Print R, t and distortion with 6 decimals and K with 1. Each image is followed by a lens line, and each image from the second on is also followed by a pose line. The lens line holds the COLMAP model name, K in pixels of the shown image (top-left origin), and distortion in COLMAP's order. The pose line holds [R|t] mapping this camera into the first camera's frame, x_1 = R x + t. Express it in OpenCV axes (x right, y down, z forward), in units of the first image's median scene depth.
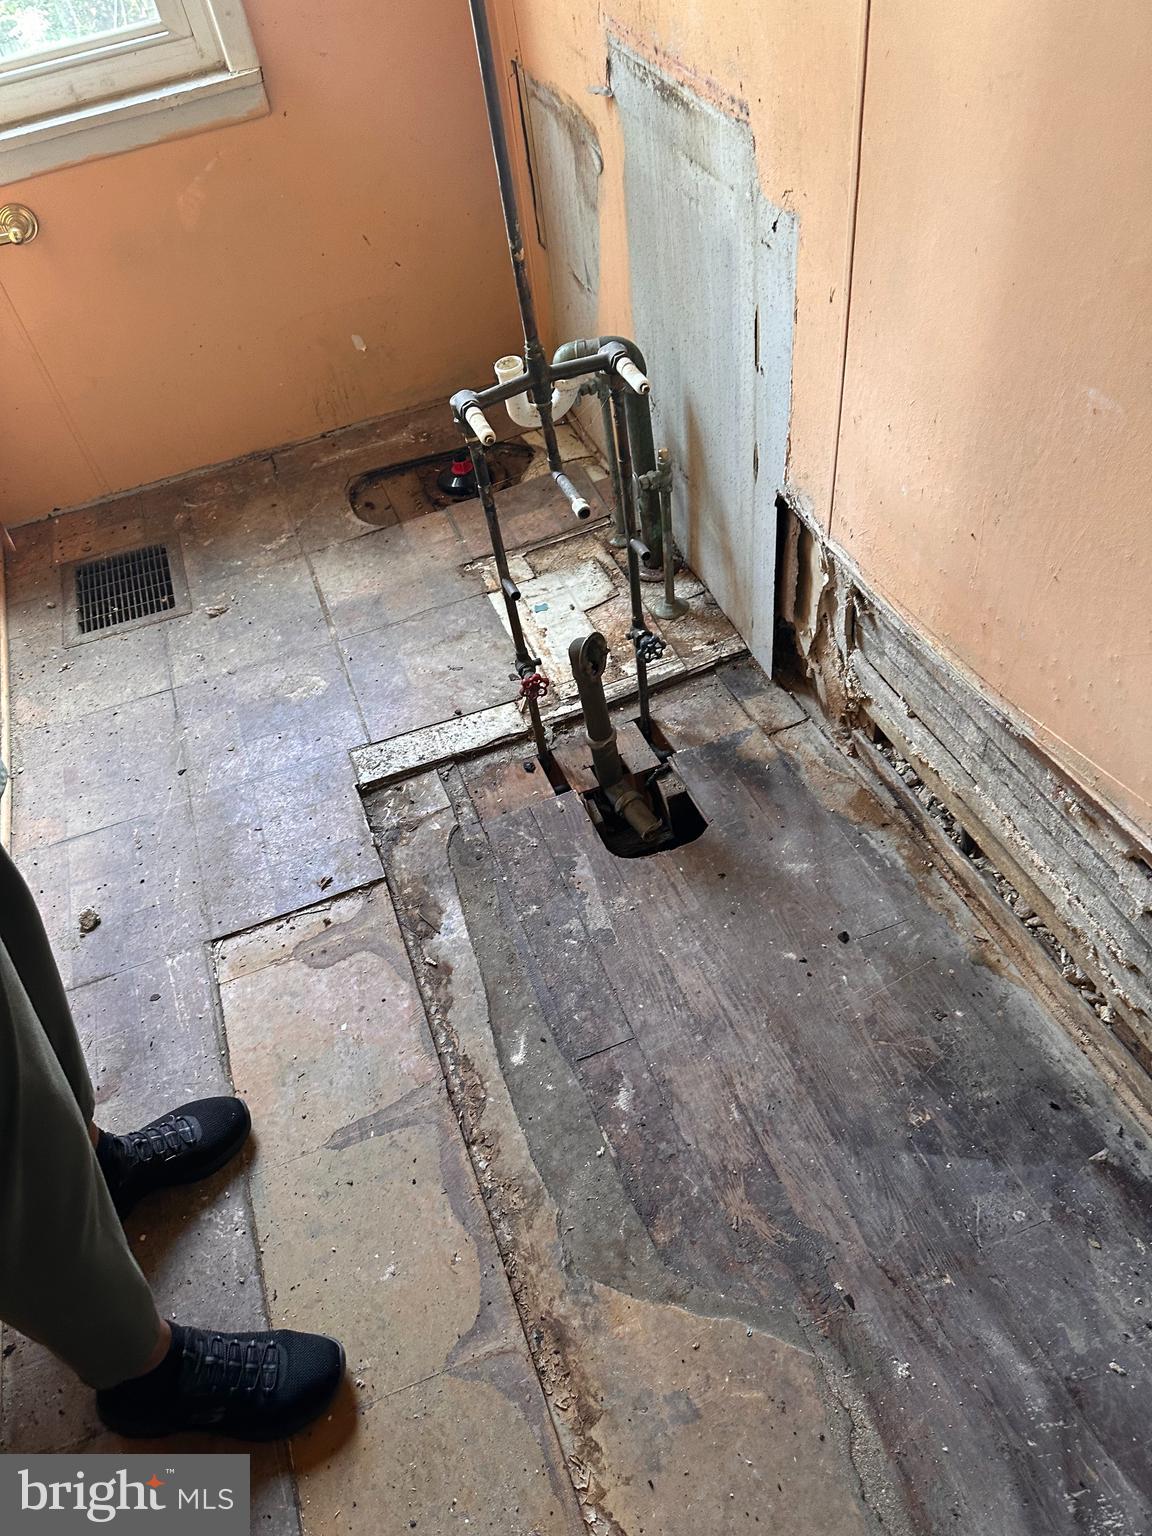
lens RADIAL K [[1063.7, 0, 602.7], [0, 1063.7, 770.7], [0, 0, 1]] dist [0.166525, -0.315192]
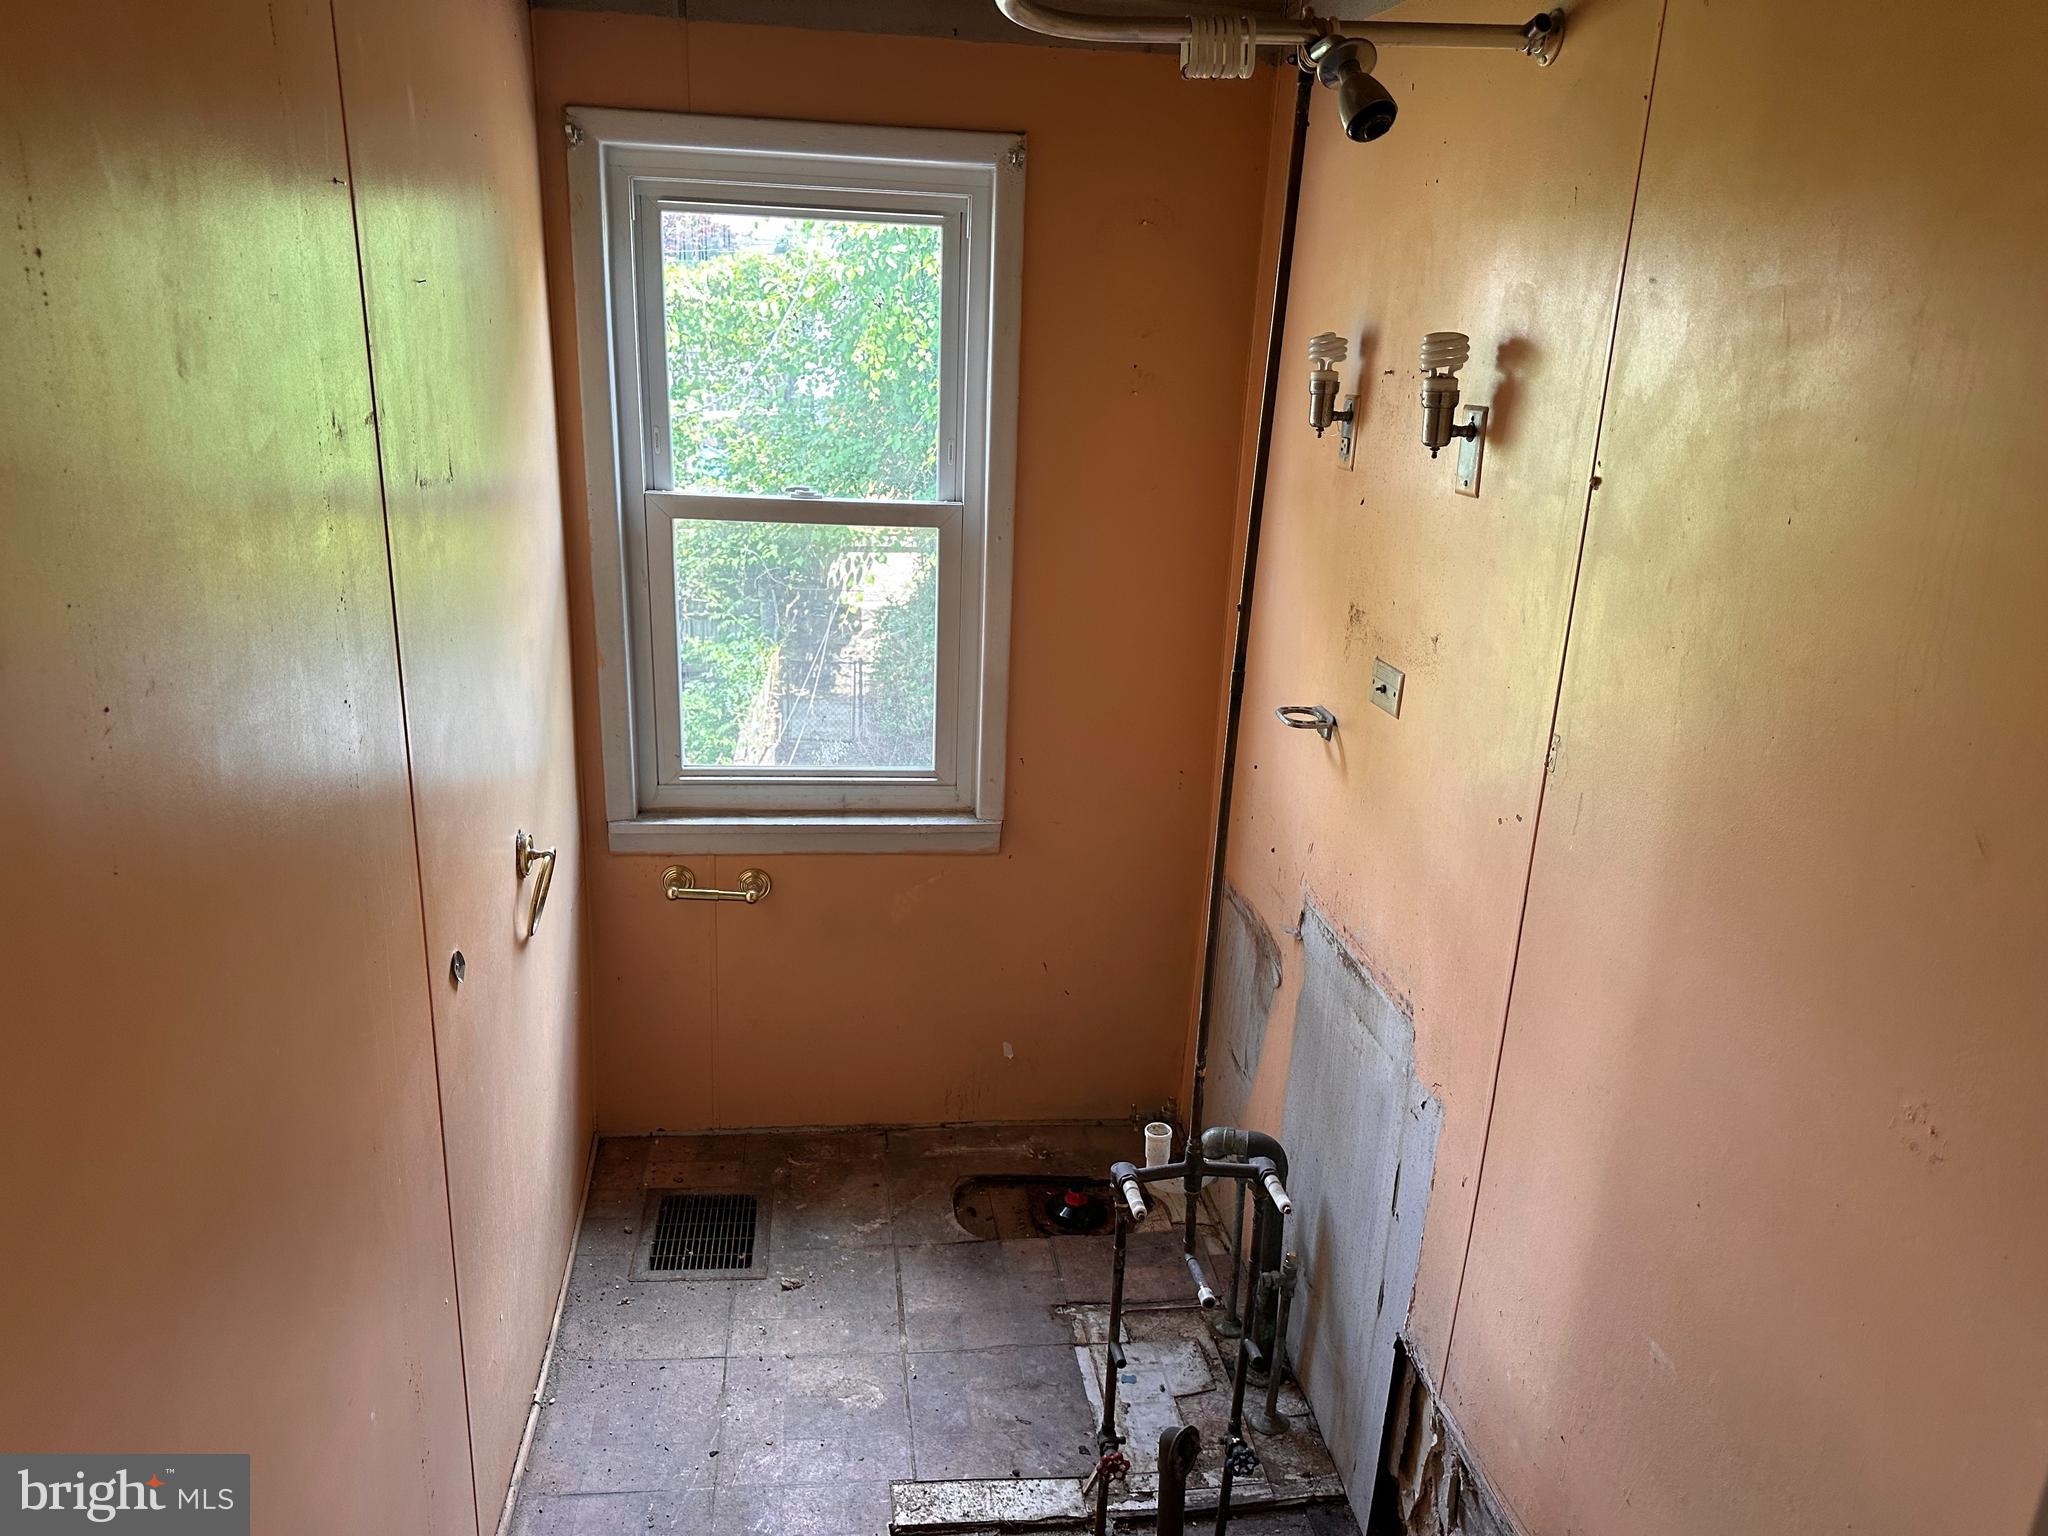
lens RADIAL K [[1418.3, 0, 1024.0], [0, 1418.3, 768.0], [0, 0, 1]] dist [0.166525, -0.315192]
pose [[0.960436, 0.215127, -0.176868, -0.038164], [-0.275616, 0.825358, -0.492768, 0.053623], [0.039972, 0.522020, 0.851996, -0.349916]]
